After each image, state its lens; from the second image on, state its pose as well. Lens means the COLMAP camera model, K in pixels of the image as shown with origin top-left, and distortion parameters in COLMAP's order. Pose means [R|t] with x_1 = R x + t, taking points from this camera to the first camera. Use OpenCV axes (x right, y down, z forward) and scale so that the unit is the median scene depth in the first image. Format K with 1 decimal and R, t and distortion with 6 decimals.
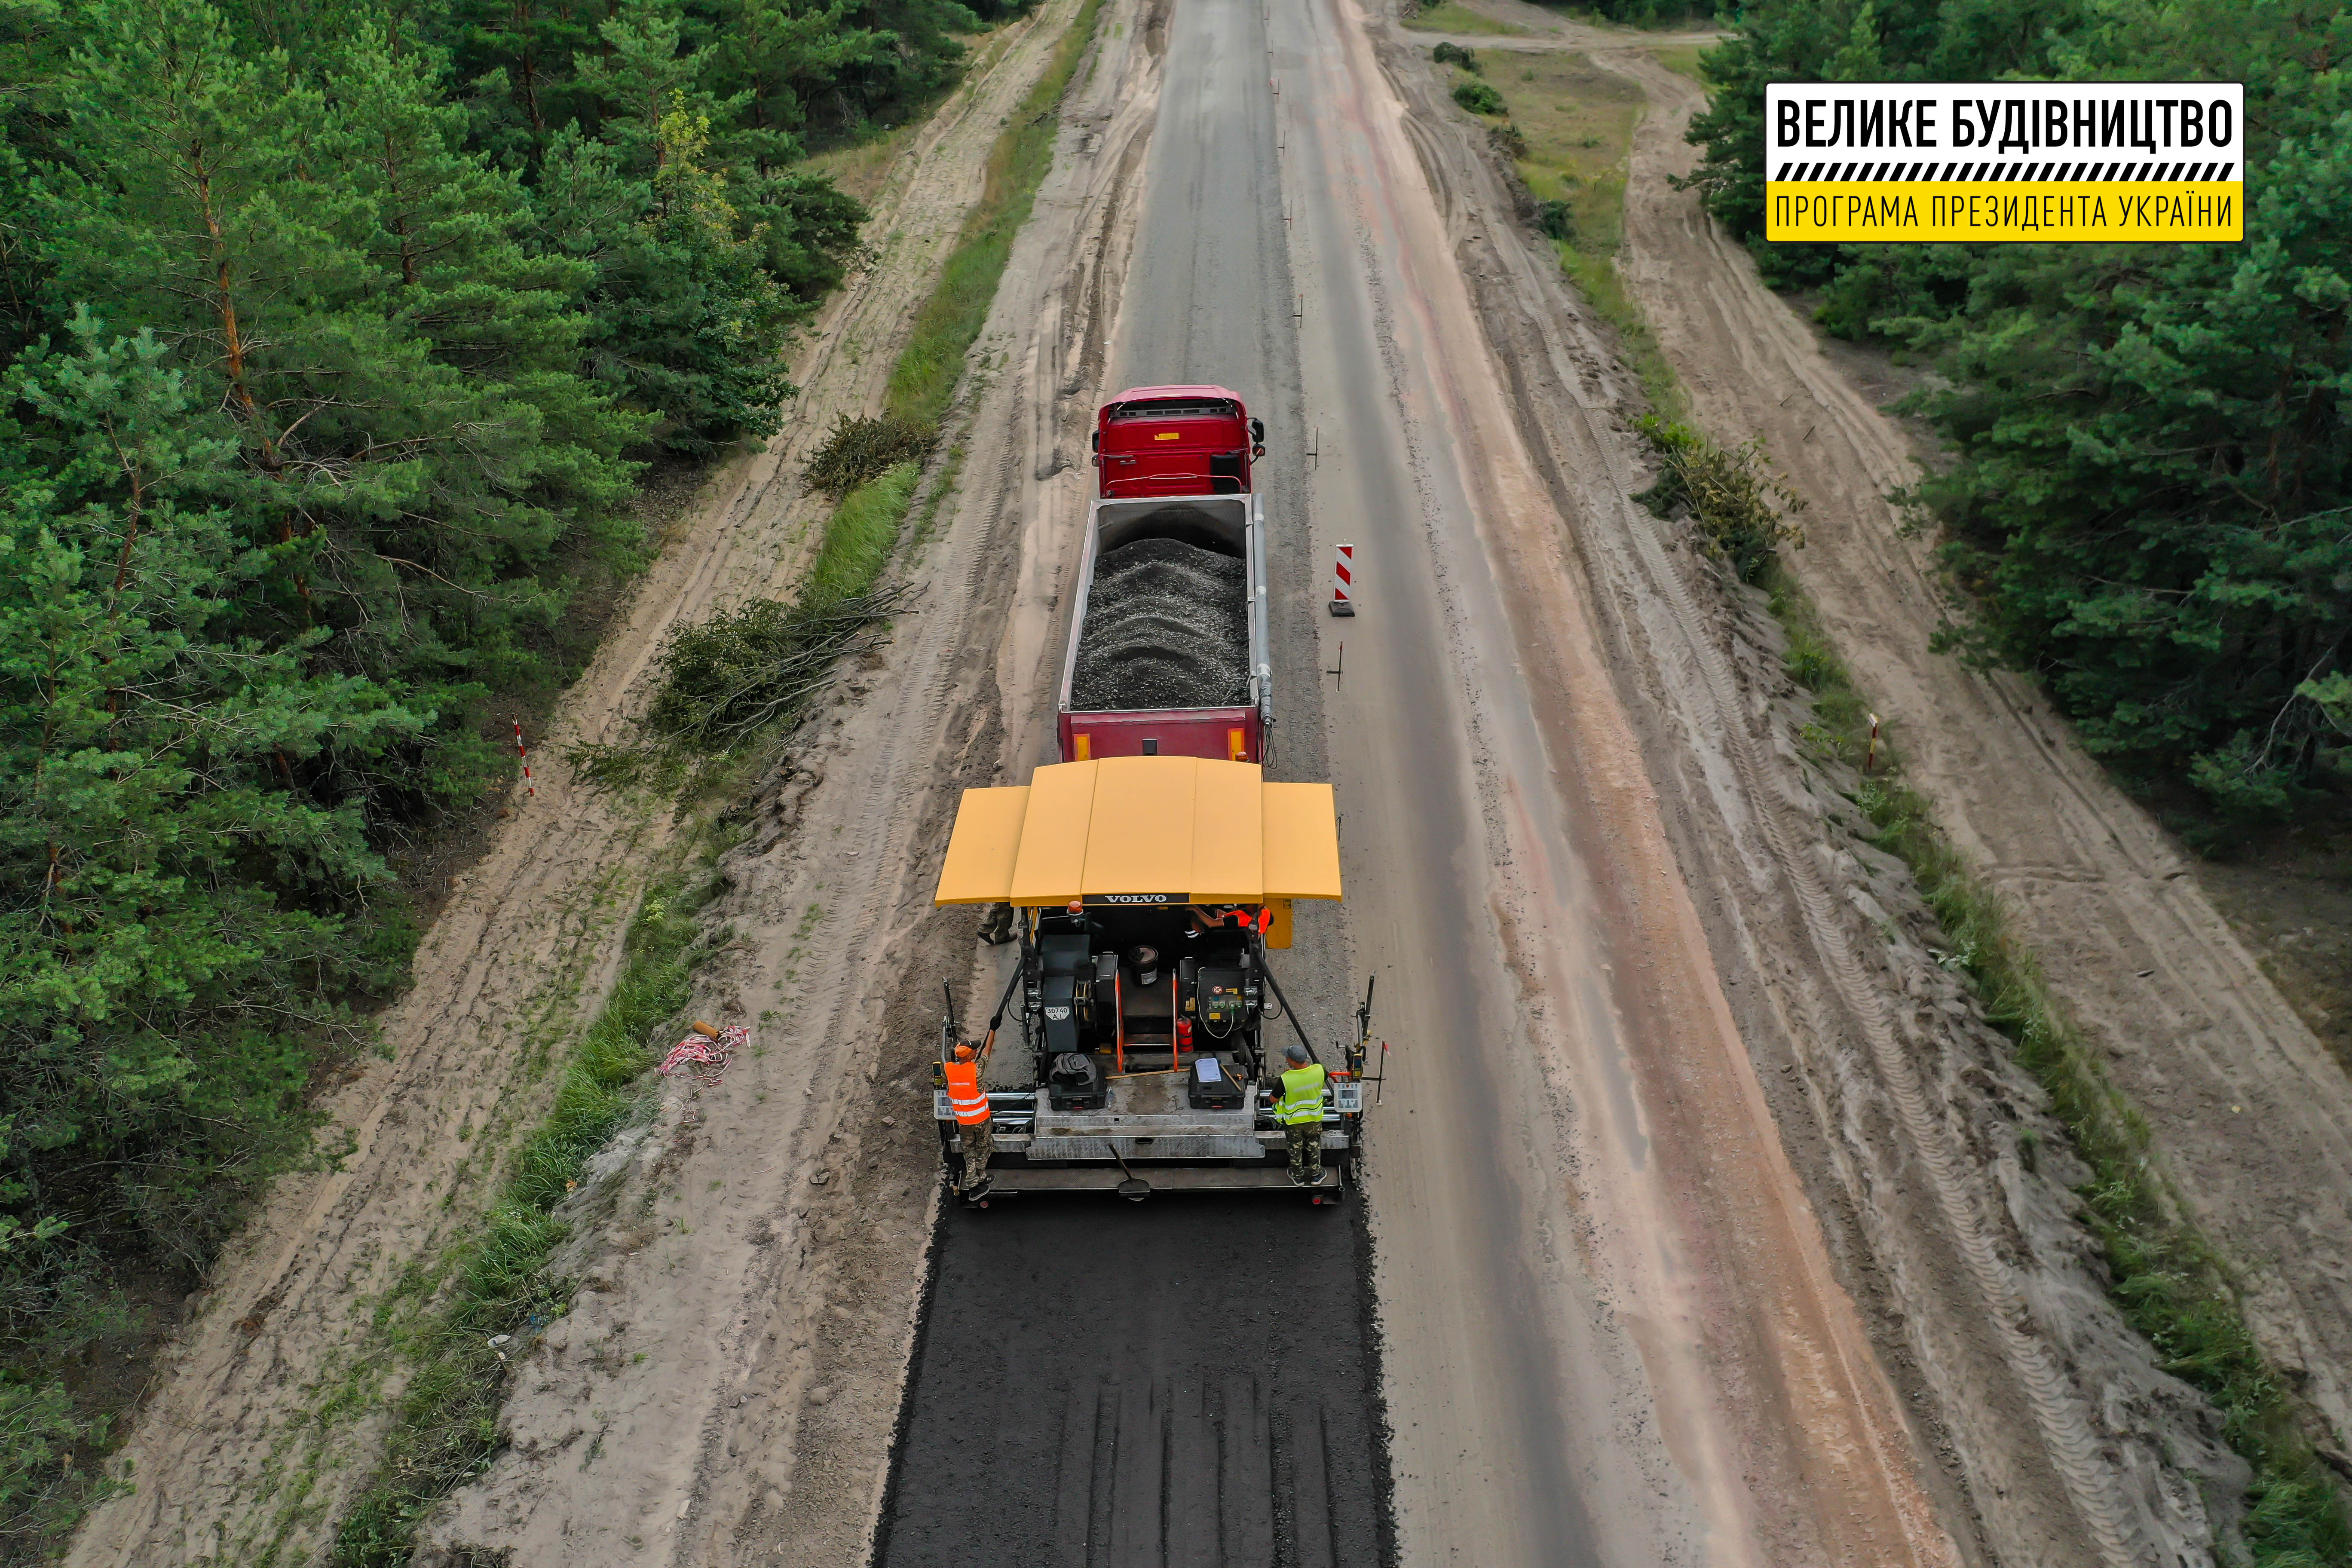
lens RADIAL K [[1849.9, 0, 1176.0], [0, 1849.9, 784.0], [0, 0, 1]] dist [0.006241, 0.004777]
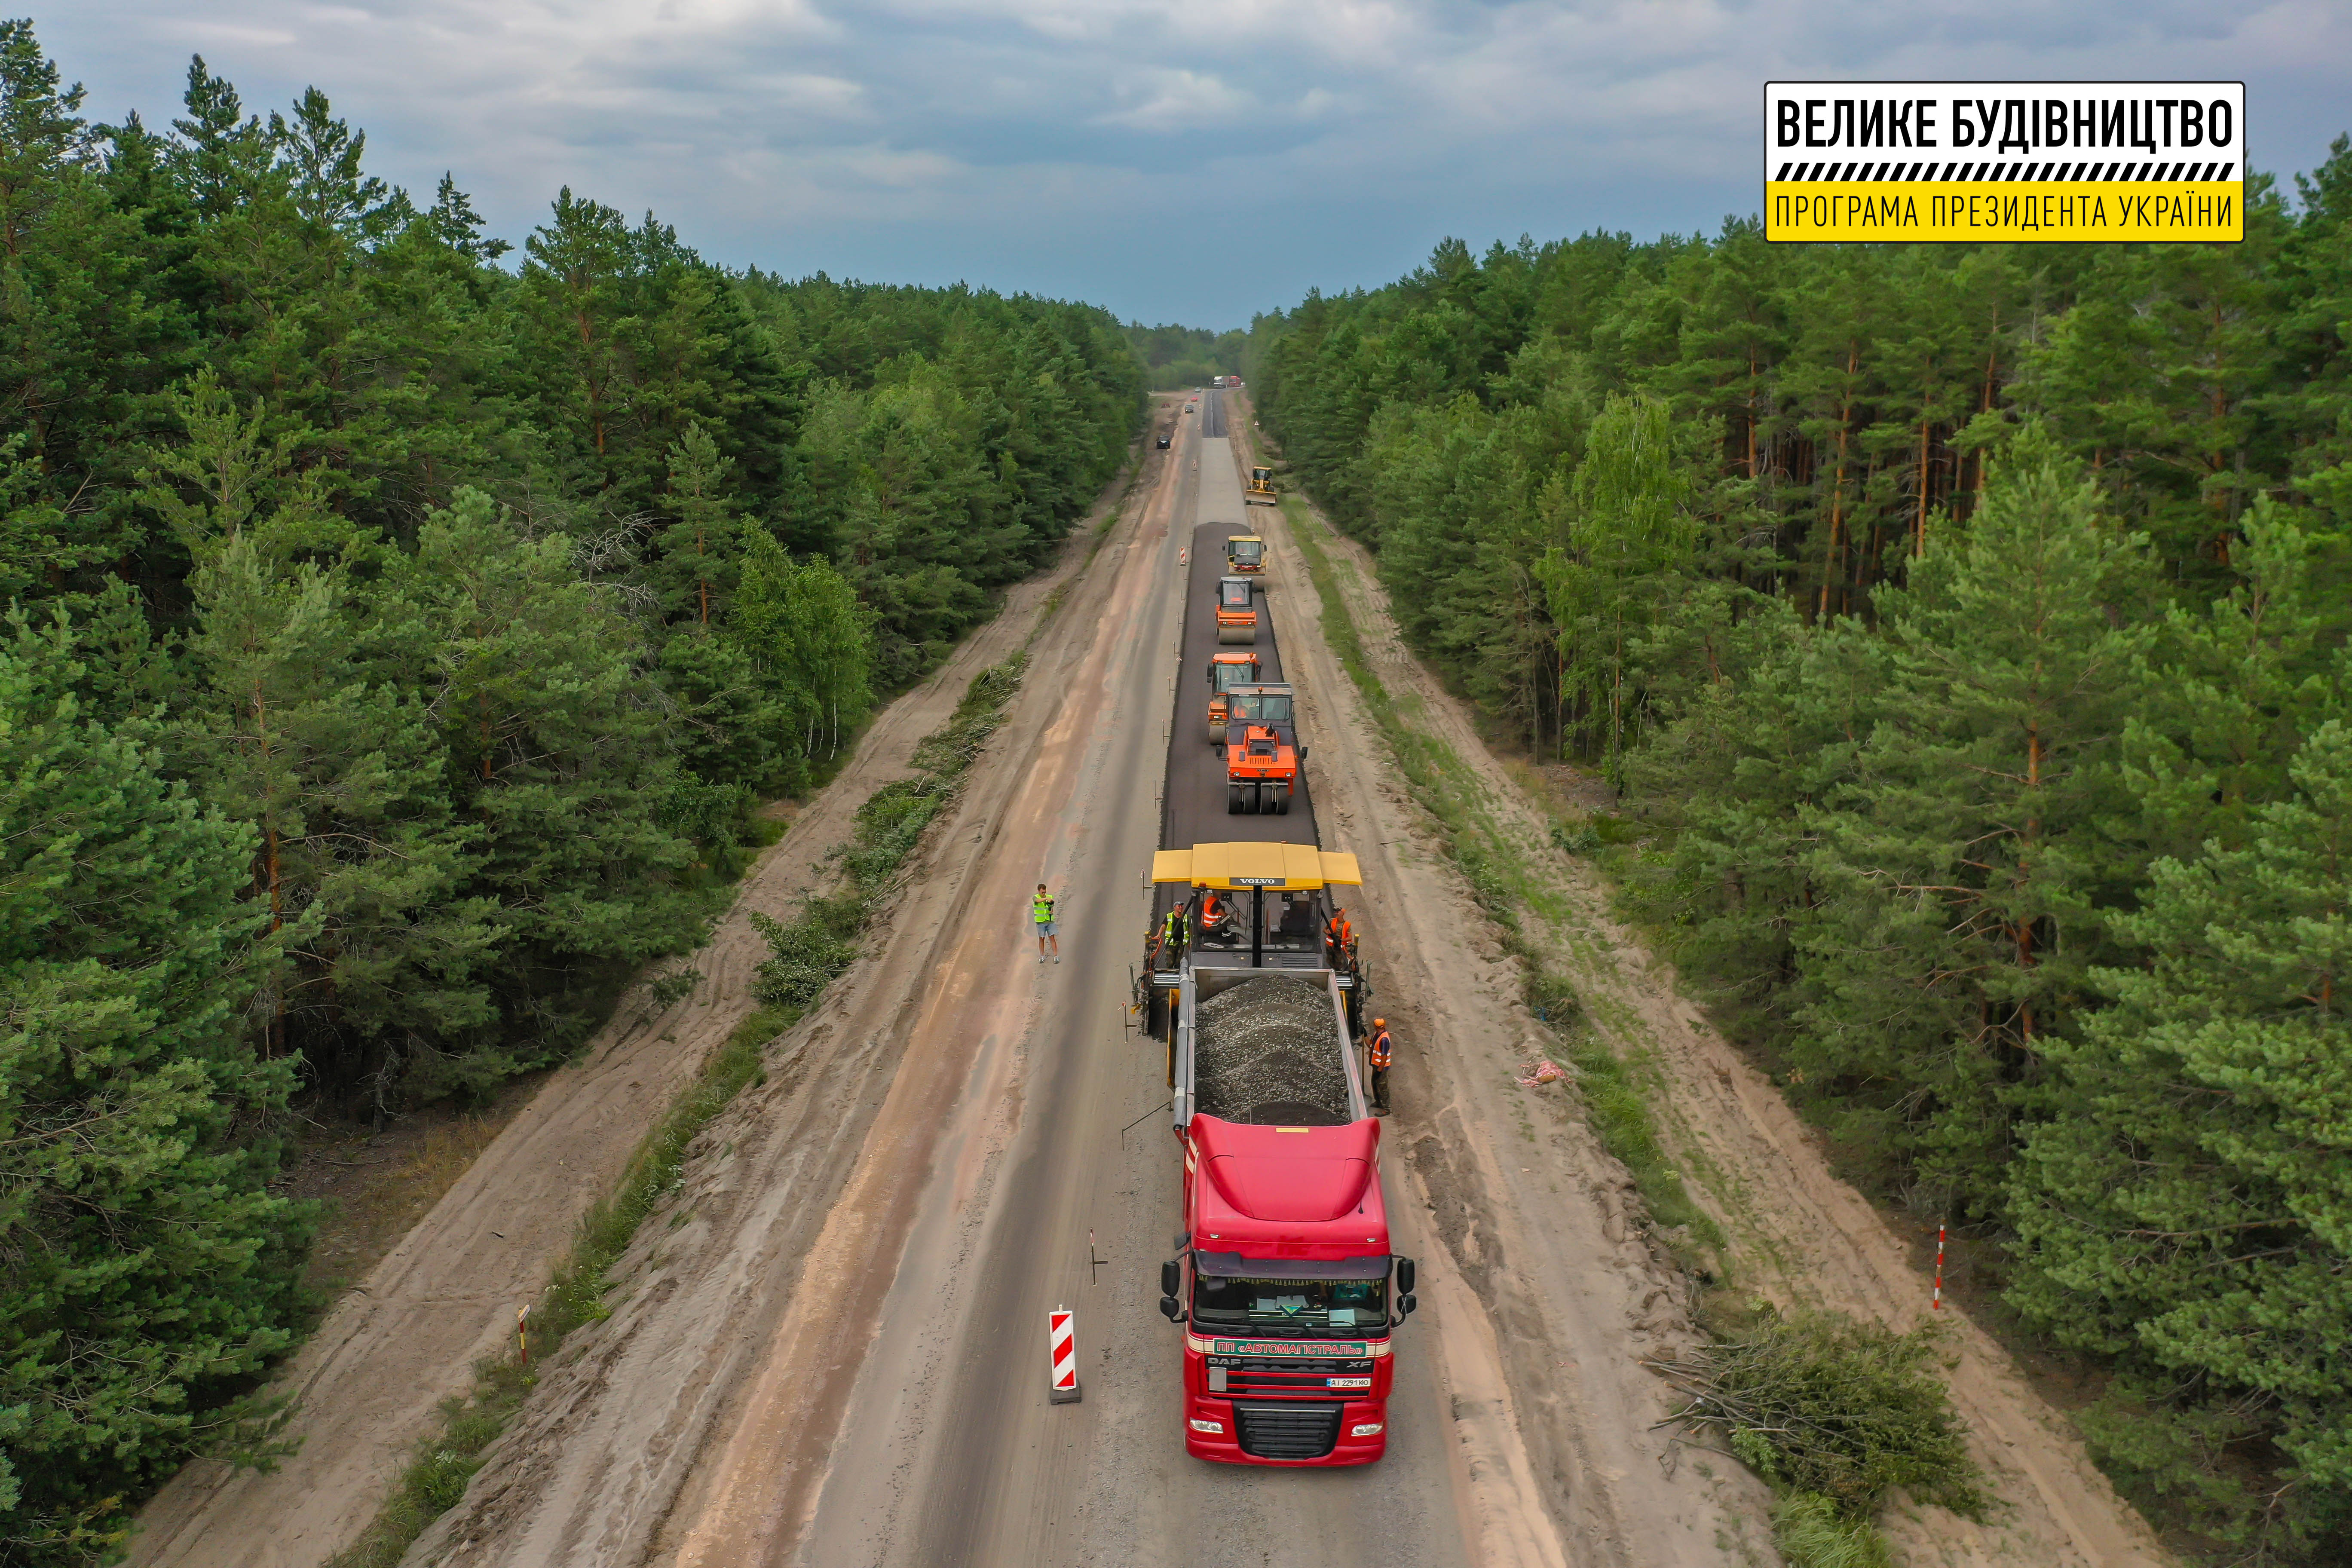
lens RADIAL K [[1872.1, 0, 1170.9], [0, 1872.1, 785.2], [0, 0, 1]] dist [0.004491, 0.002489]
pose [[-0.999531, 0.030631, -0.000401, 0.036929], [0.022163, 0.732118, 0.680818, -0.741993], [0.021148, 0.680489, -0.732453, 1.301813]]
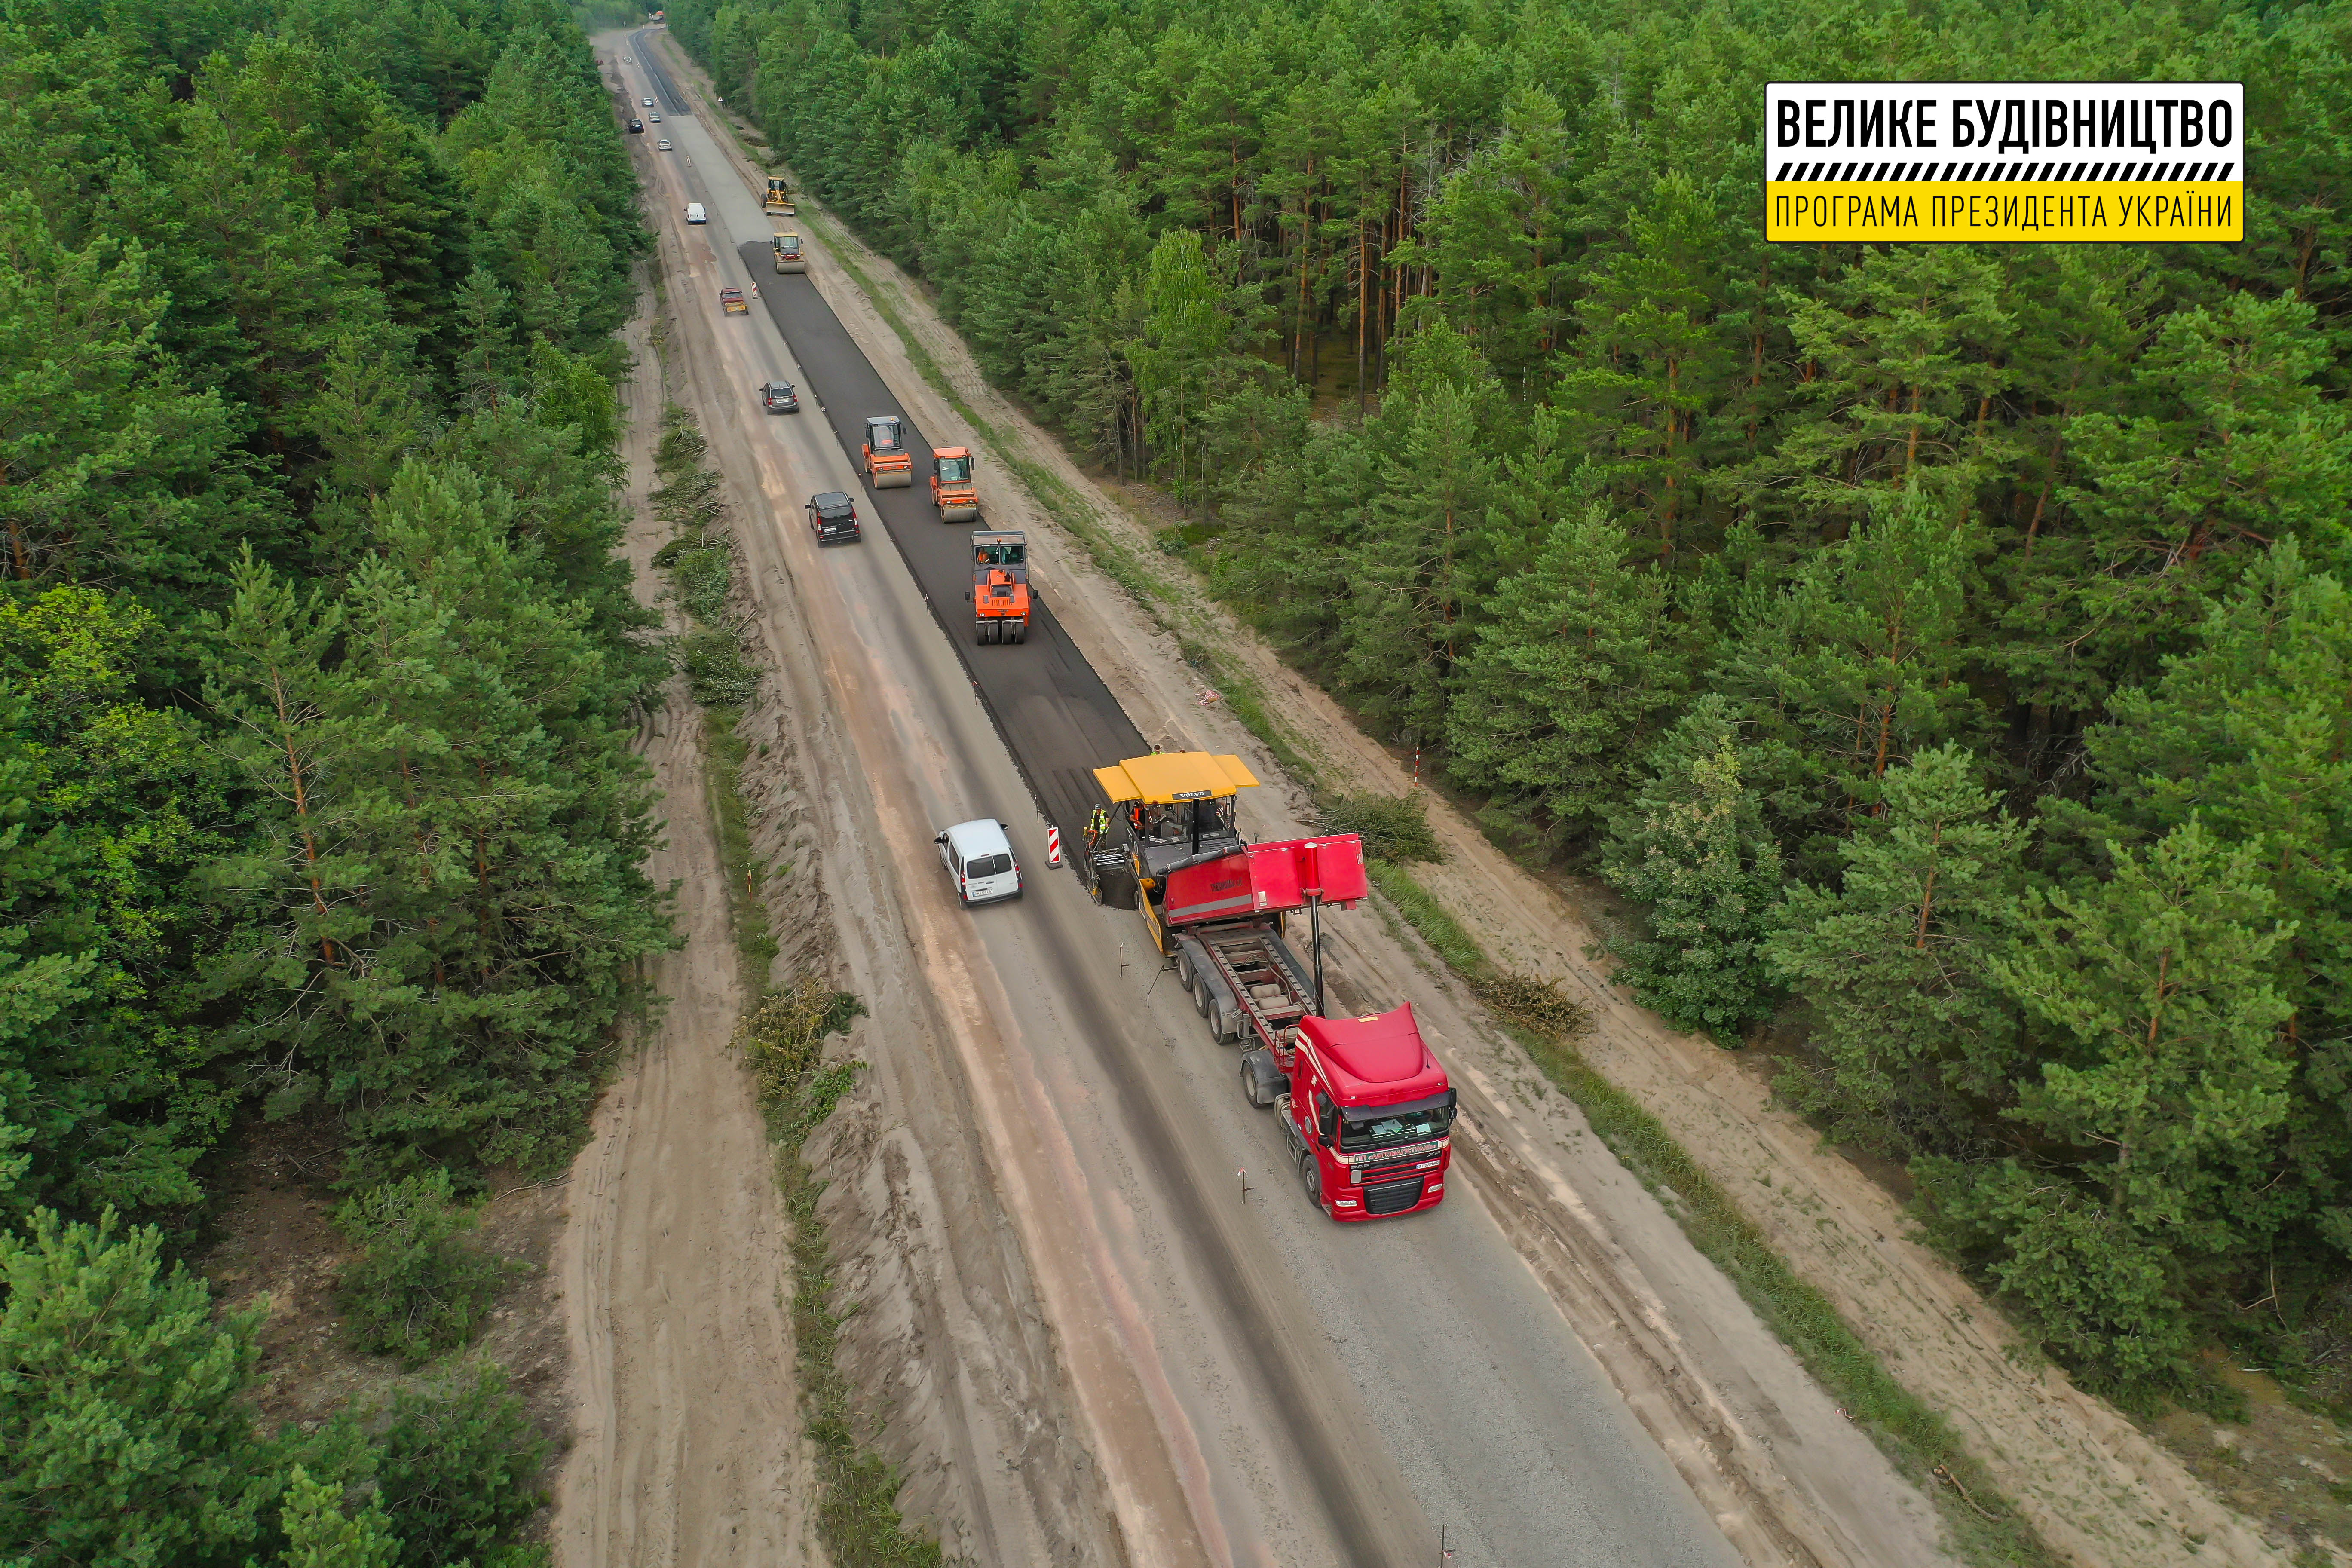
lens RADIAL K [[1863.7, 0, 1176.0], [0, 1863.7, 784.0], [0, 0, 1]] dist [0.020686, 0.001529]
pose [[-0.951151, 0.149282, -0.270236, 0.394525], [-0.131448, 0.596196, 0.792005, -1.362450], [0.279345, 0.788838, -0.547449, 1.755728]]
